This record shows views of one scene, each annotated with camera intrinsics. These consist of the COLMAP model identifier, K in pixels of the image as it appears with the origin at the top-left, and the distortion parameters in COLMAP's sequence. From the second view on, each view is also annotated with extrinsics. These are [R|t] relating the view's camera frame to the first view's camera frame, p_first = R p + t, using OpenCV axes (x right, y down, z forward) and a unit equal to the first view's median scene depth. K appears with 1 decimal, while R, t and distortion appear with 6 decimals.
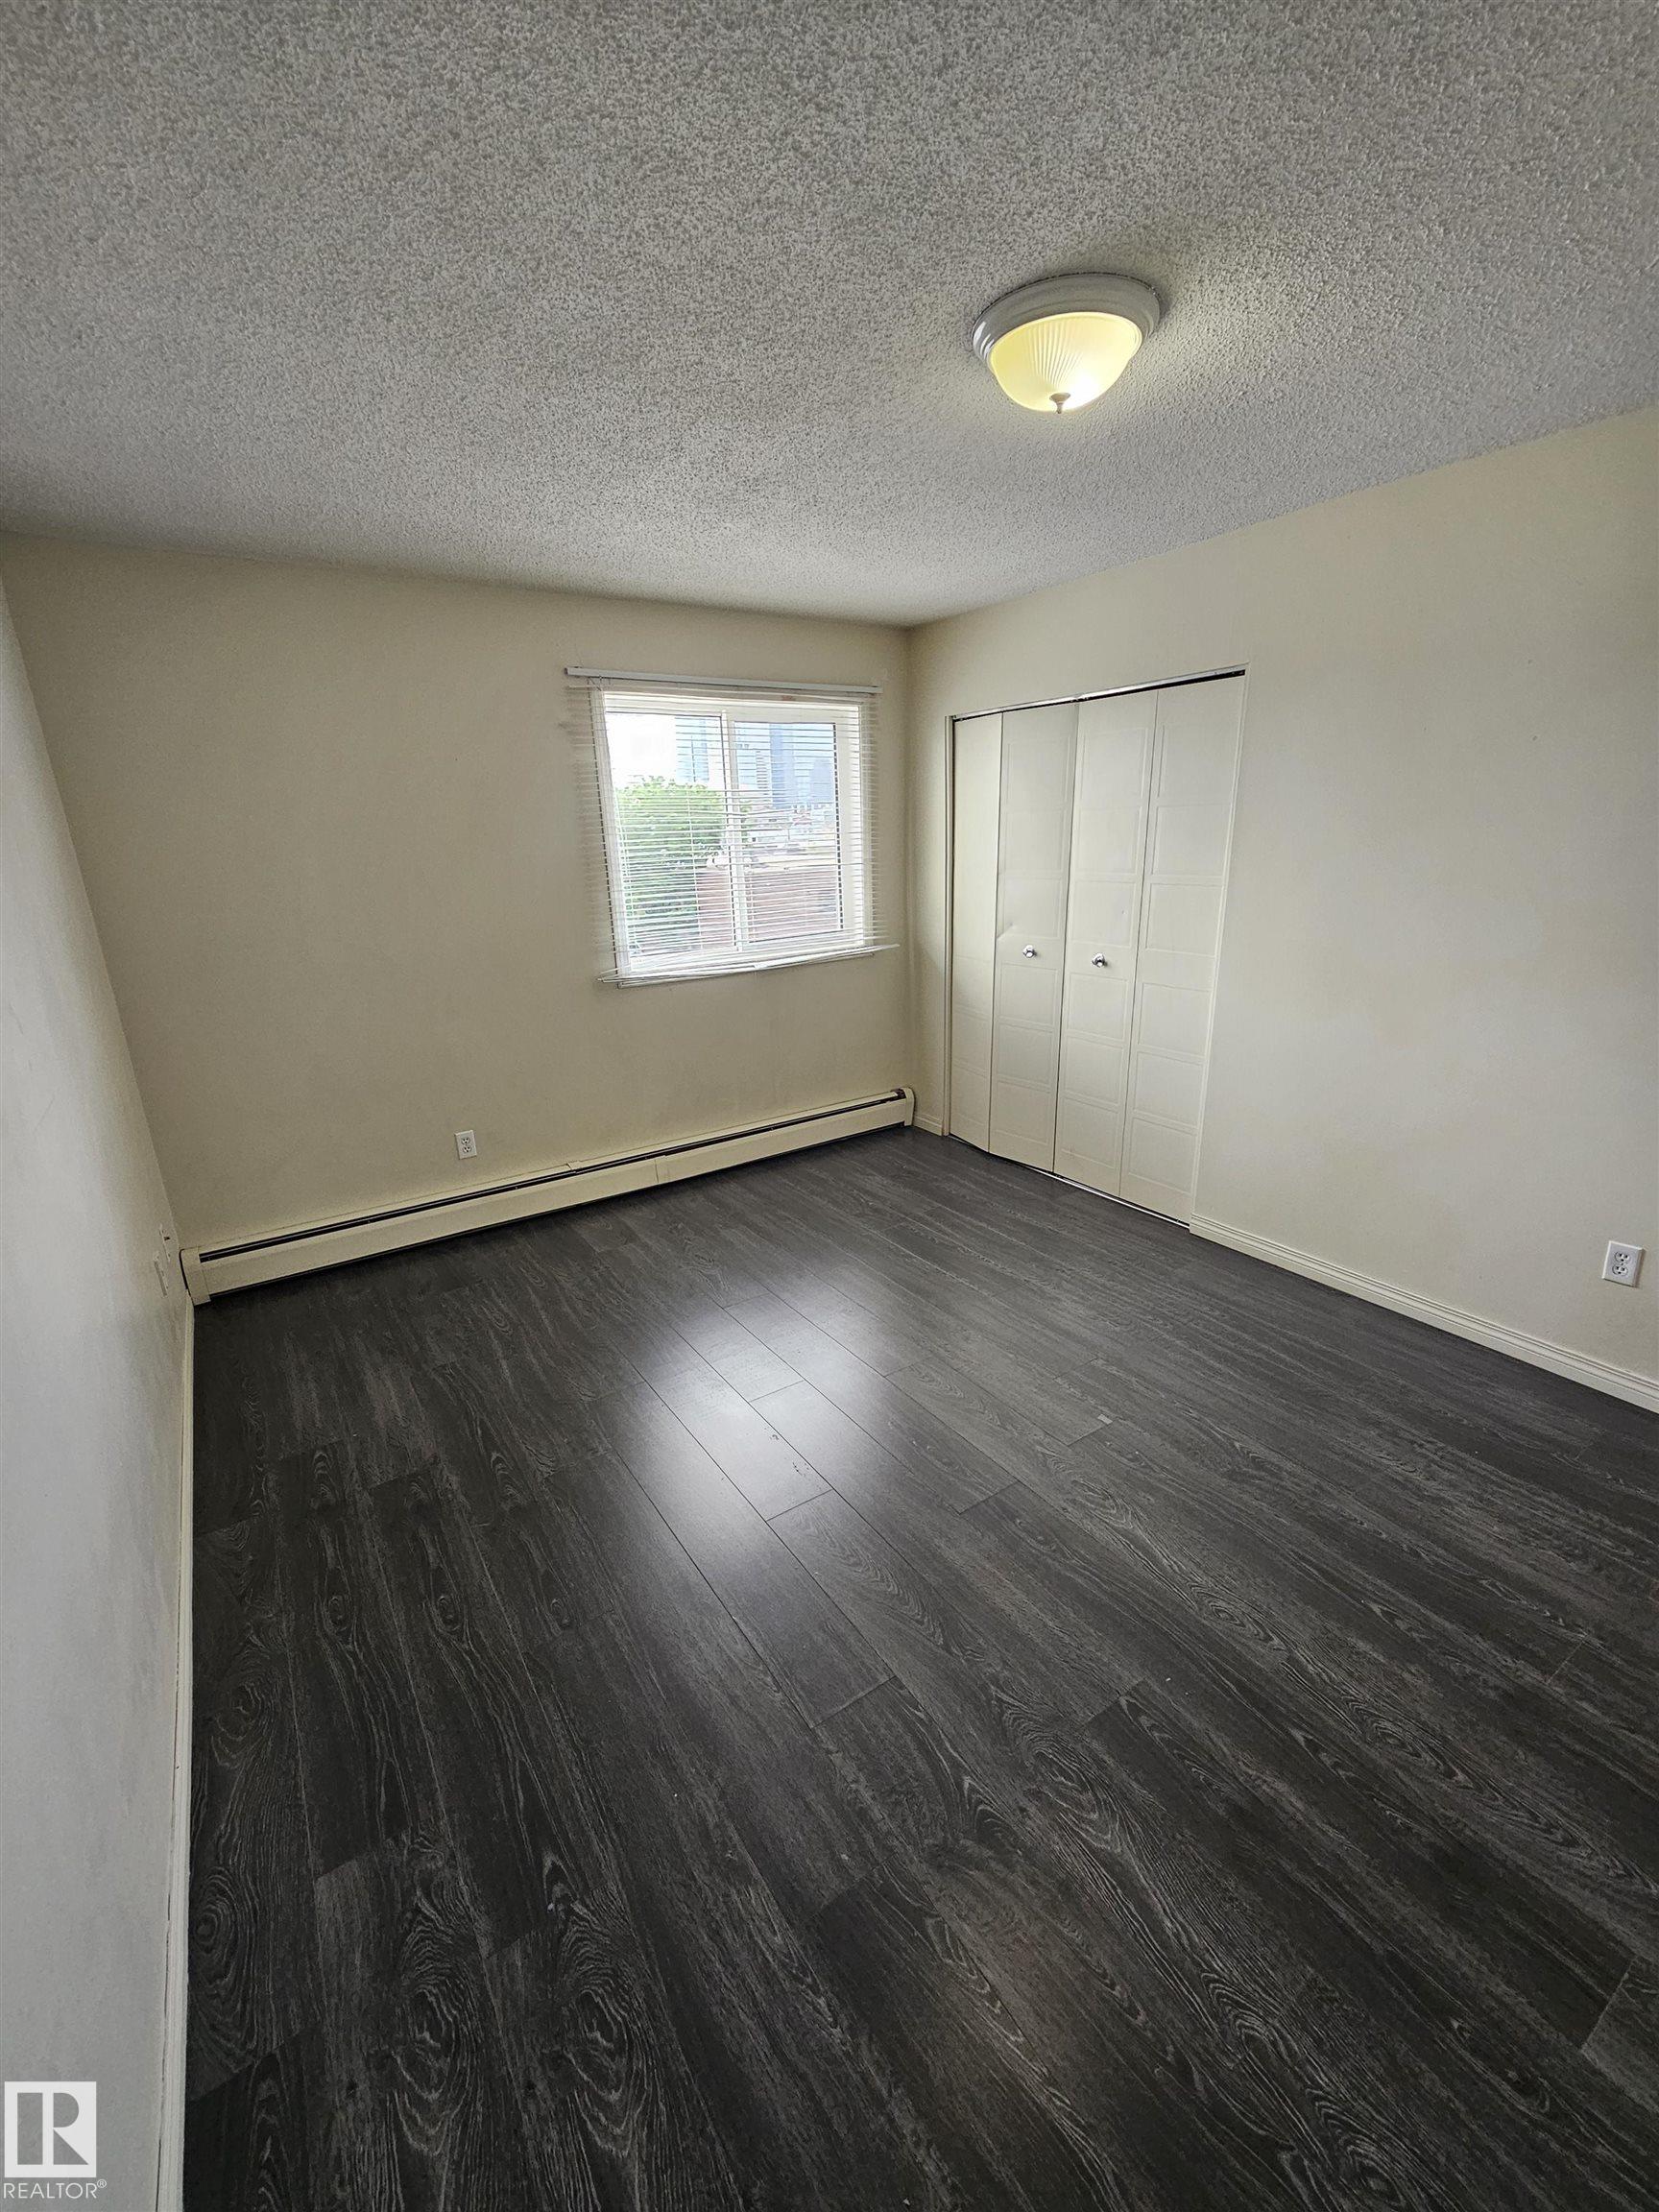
lens RADIAL K [[918.2, 0, 821.9], [0, 918.2, 1126.4], [0, 0, 1]] dist [0.003404, -0.000643]
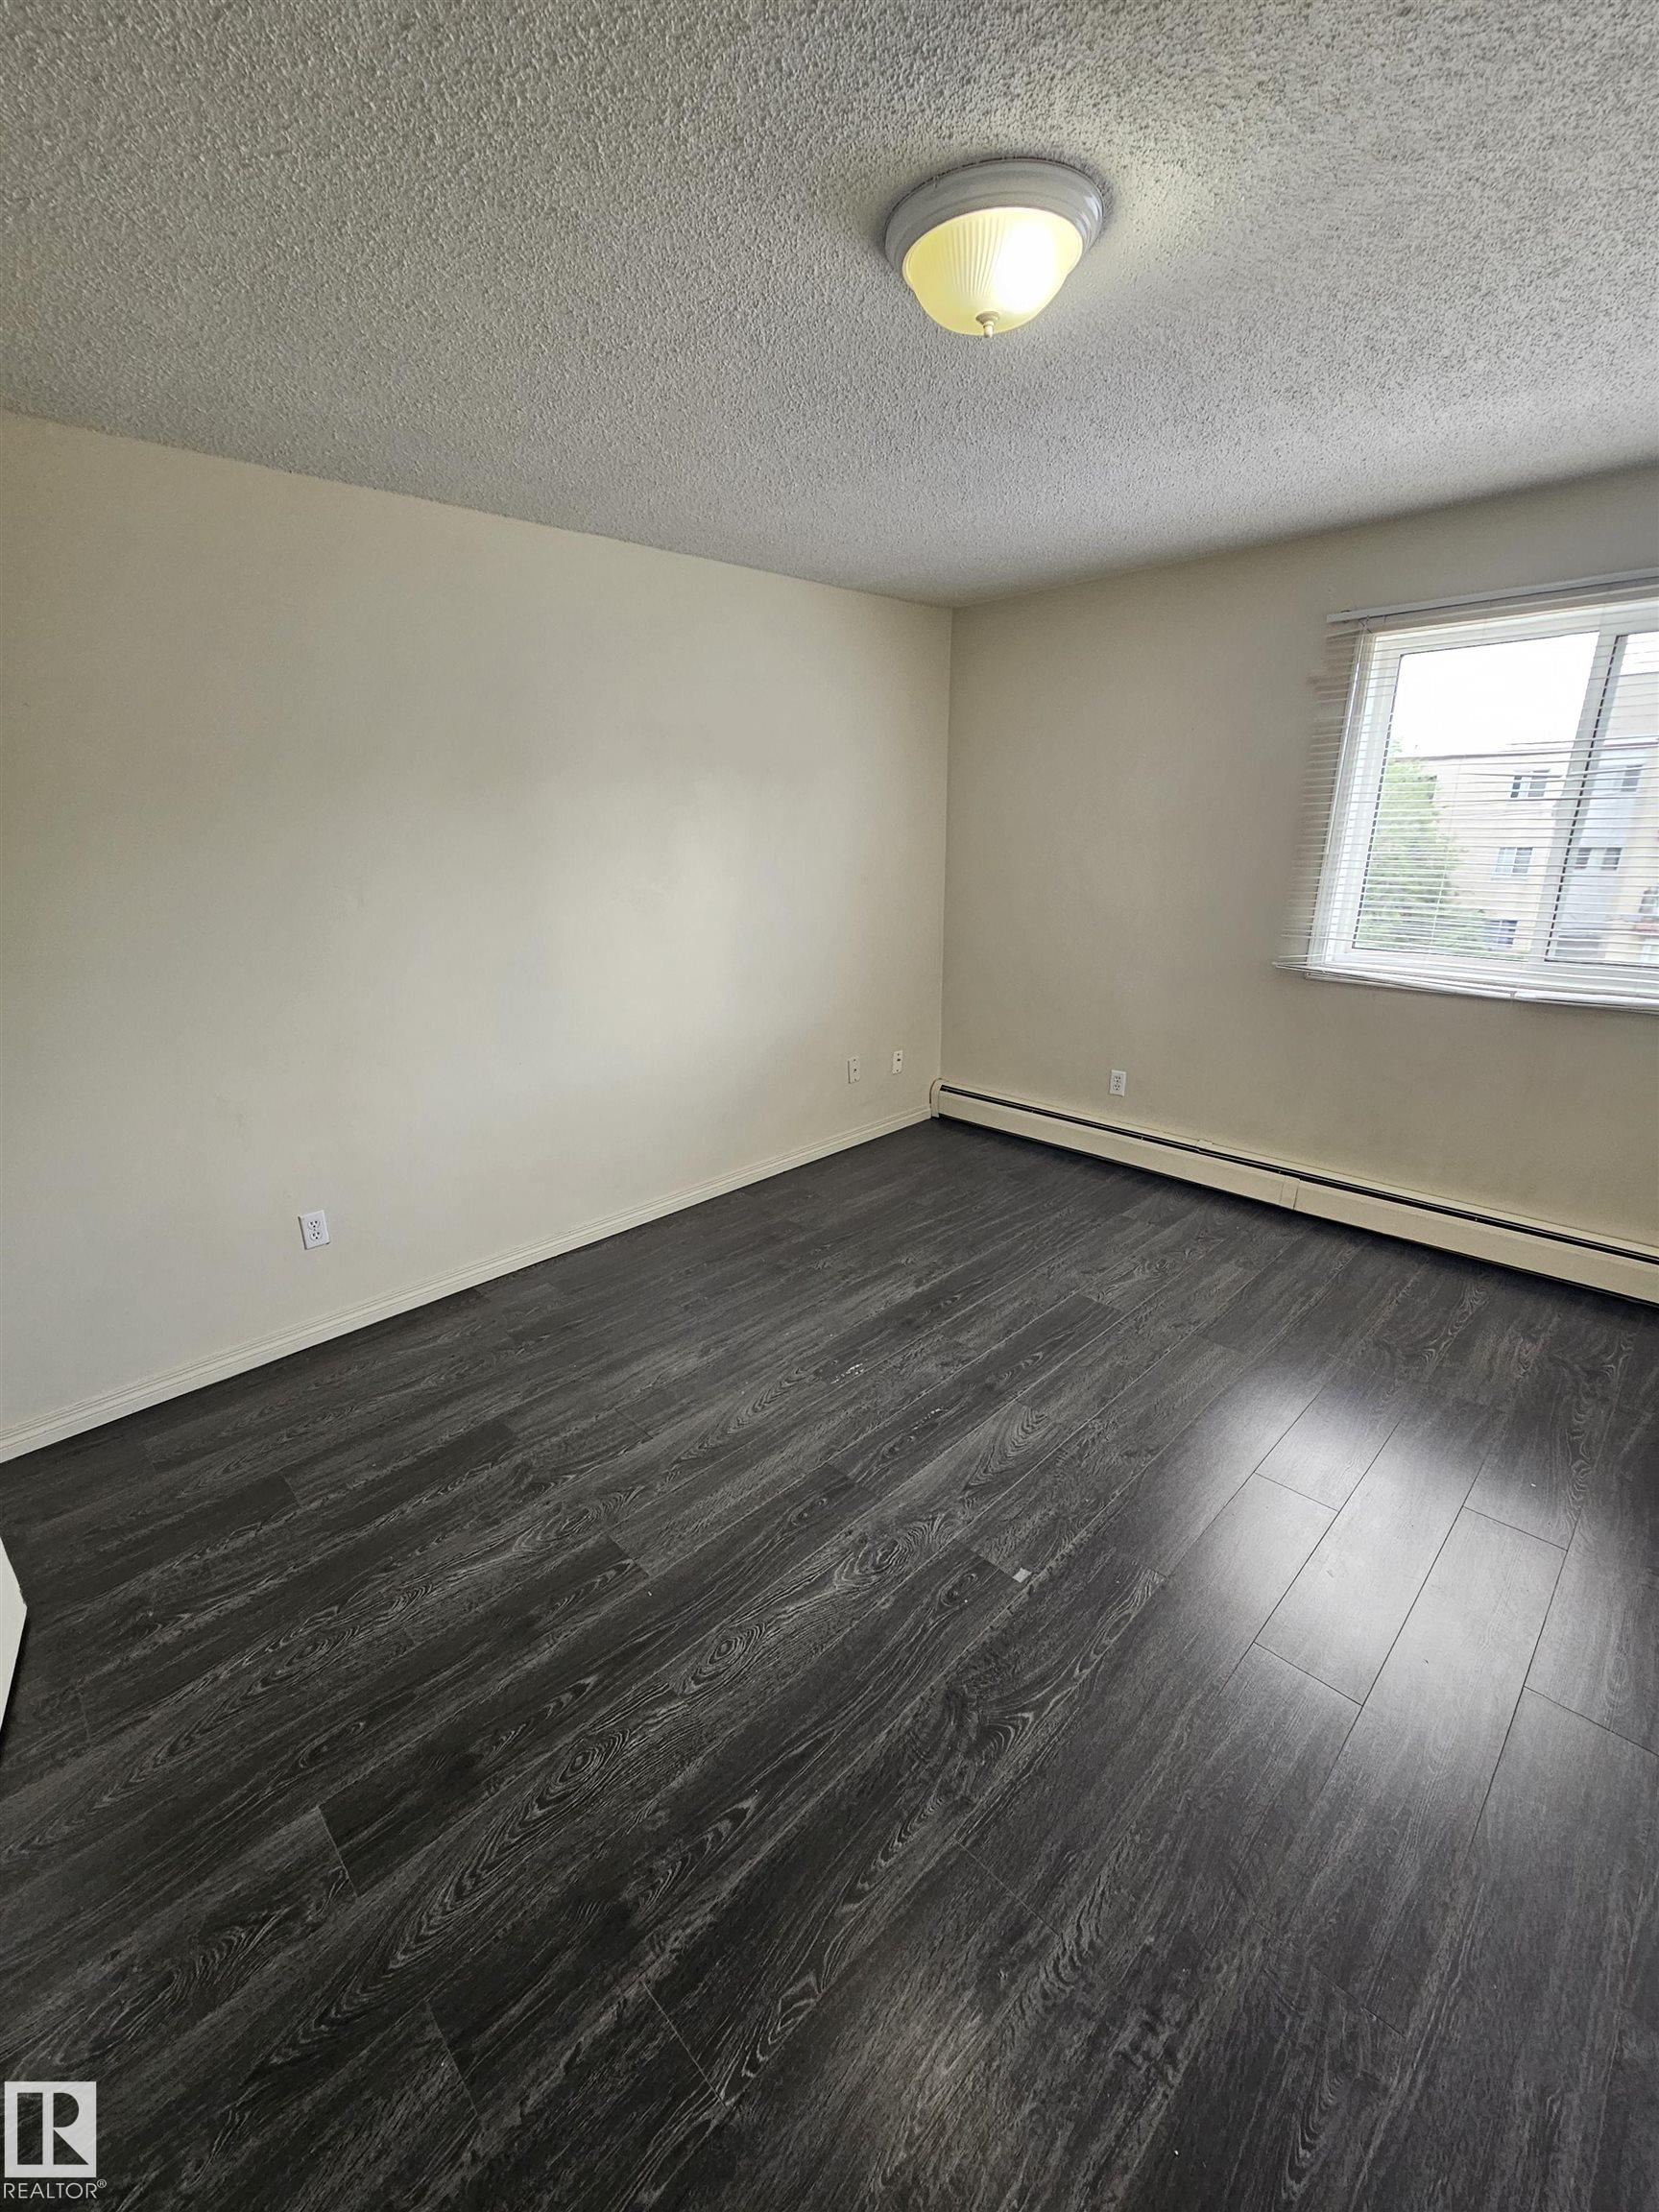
lens RADIAL K [[918.2, 0, 795.7], [0, 918.2, 1128.1], [0, 0, 1]] dist [0.003404, -0.000643]
pose [[0.175196, 0.348359, -0.920843, 0.943617], [-0.292731, 0.911441, 0.289108, -0.221074], [0.940008, 0.218909, 0.261657, 0.570374]]
